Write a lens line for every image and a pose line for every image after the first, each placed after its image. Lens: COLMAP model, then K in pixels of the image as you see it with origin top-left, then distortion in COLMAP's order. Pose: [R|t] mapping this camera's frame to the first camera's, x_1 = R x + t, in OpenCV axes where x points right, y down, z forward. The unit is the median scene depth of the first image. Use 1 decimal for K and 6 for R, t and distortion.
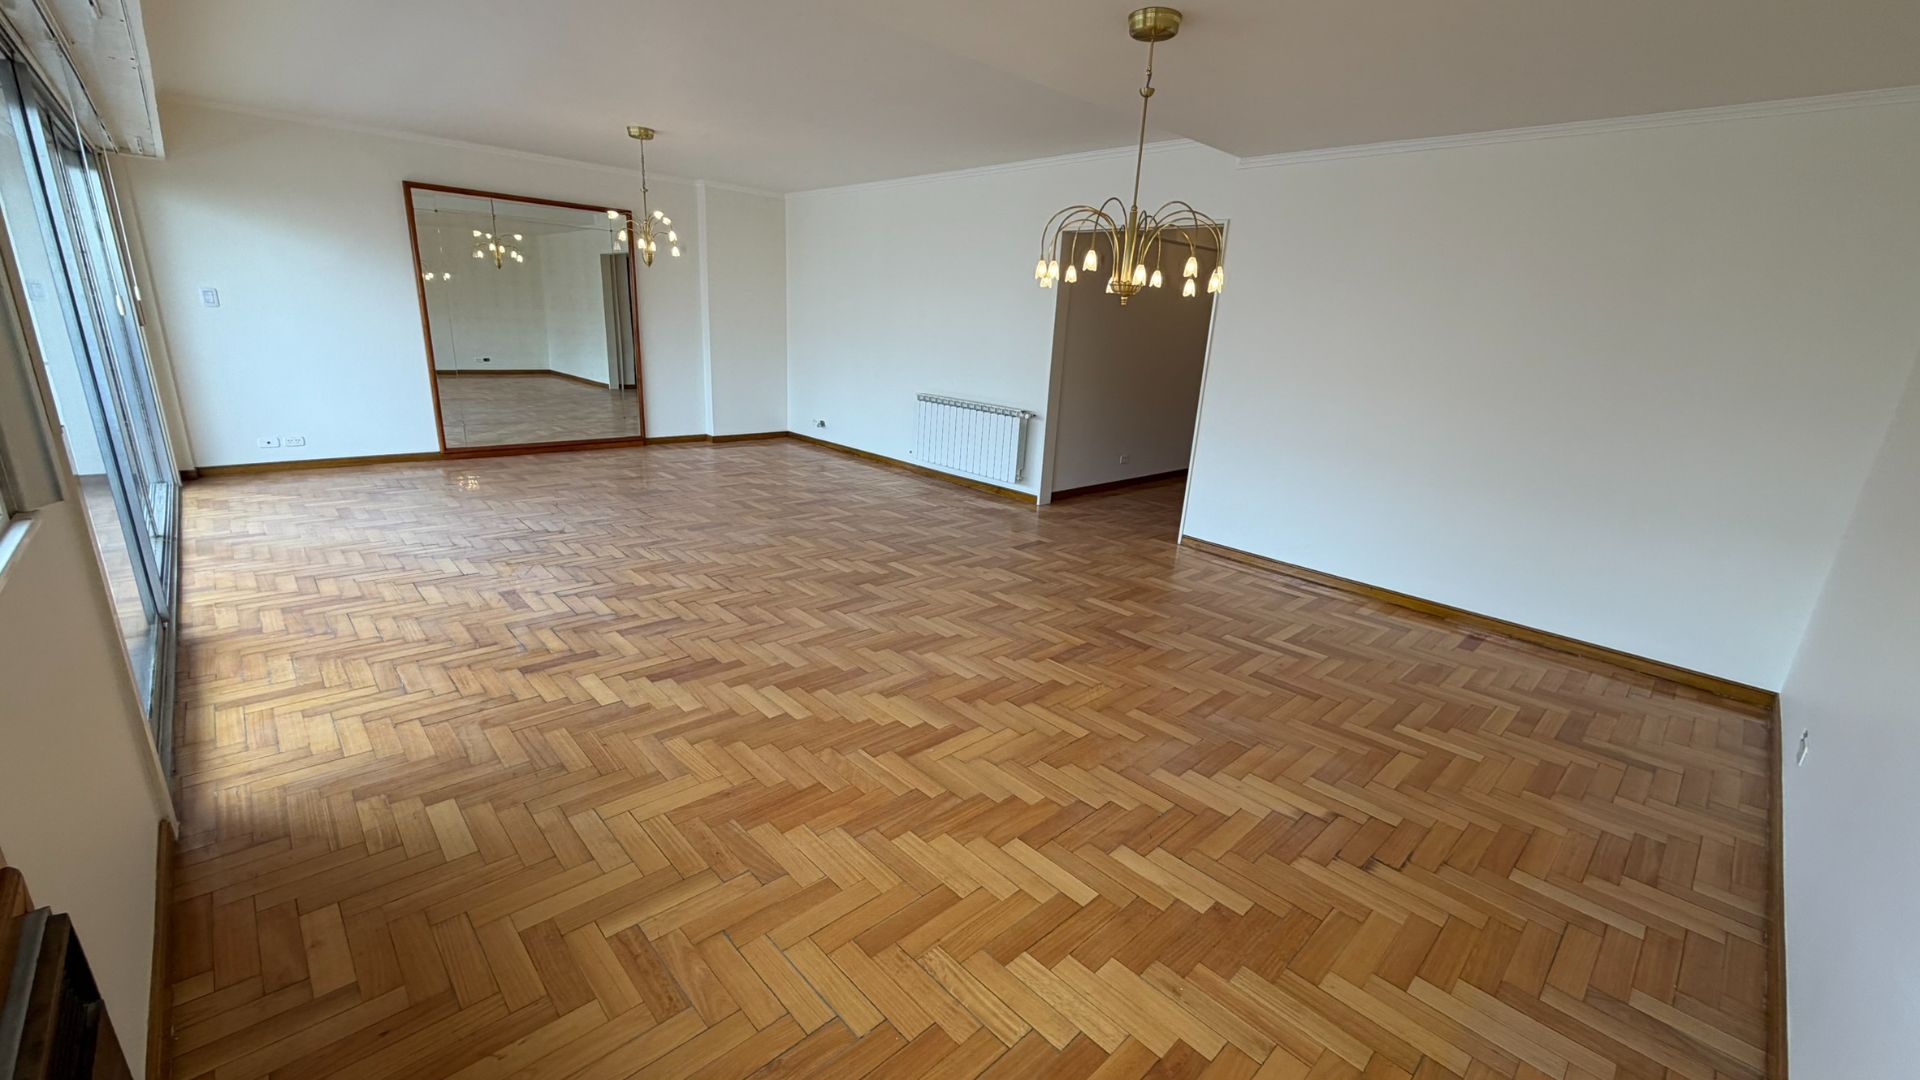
lens RADIAL K [[761.6, 0, 953.1], [0, 761.6, 542.4], [0, 0, 1]] dist [-0.000767, -0.000049]
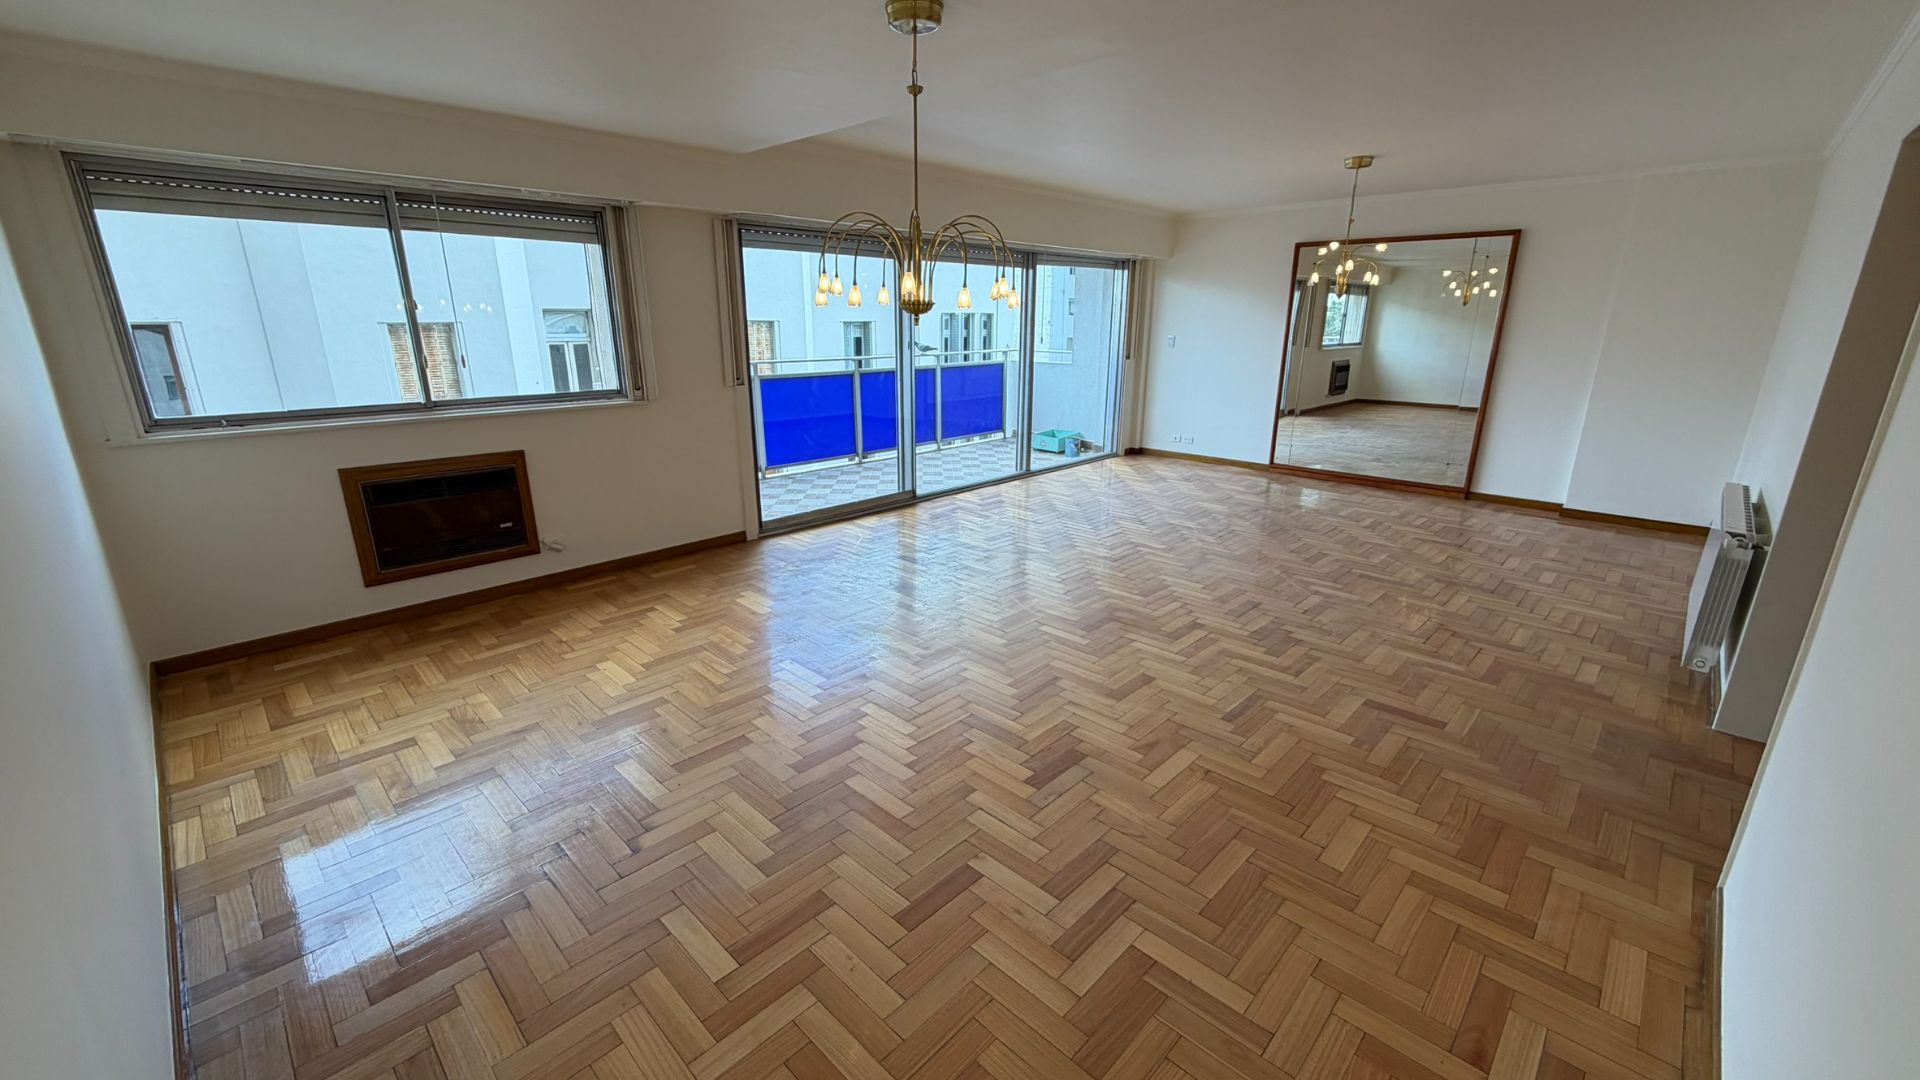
lens RADIAL K [[761.6, 0, 953.1], [0, 761.6, 542.4], [0, 0, 1]] dist [-0.000767, -0.000049]
pose [[0.042533, 0.230074, -0.972243, 0.698429], [-0.284316, 0.935676, 0.208983, -0.161337], [0.957787, 0.267536, 0.105211, 0.605957]]
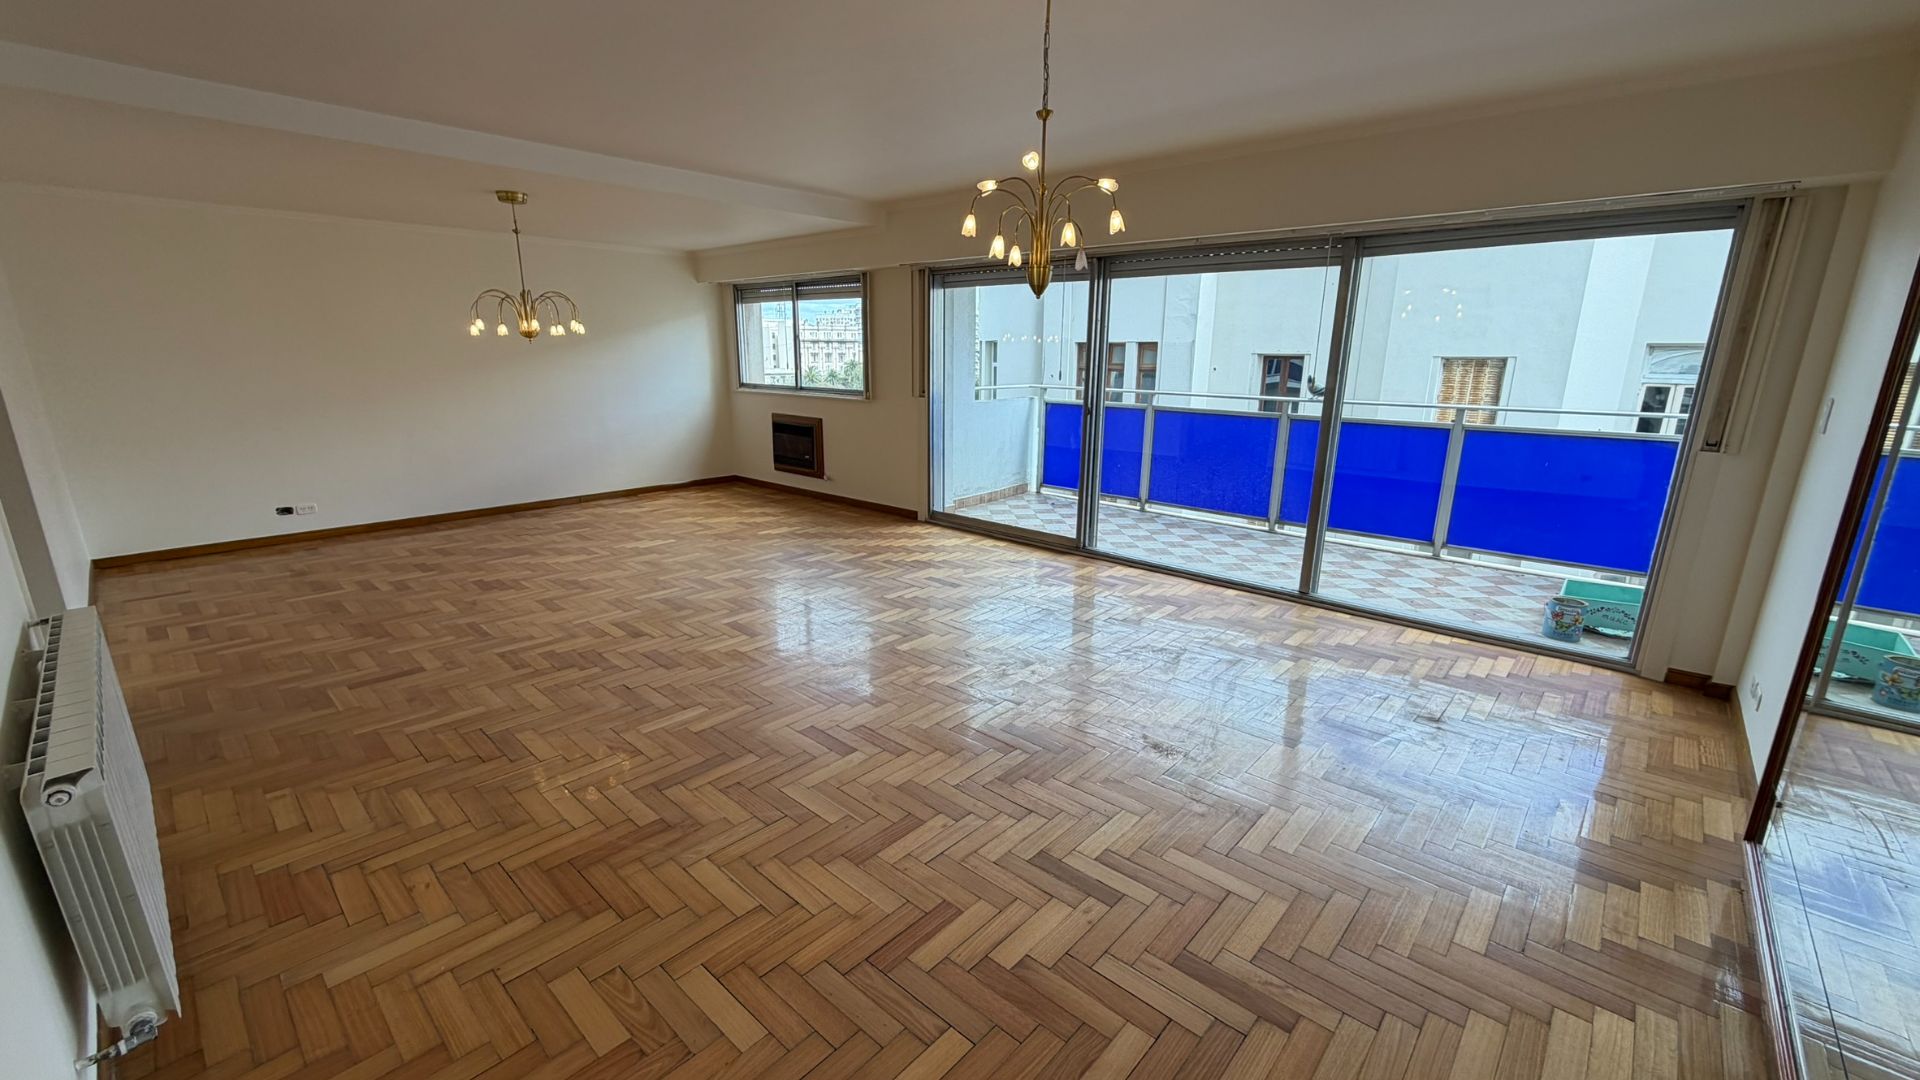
lens RADIAL K [[759.5, 0, 959.4], [0, 759.5, 551.3], [0, 0, 1]] dist [0.003042, 0.000132]
pose [[-0.994908, -0.042464, -0.091405, -0.379772], [-0.083876, 0.851689, 0.517292, -0.539533], [0.055882, 0.522325, -0.850914, 1.695084]]
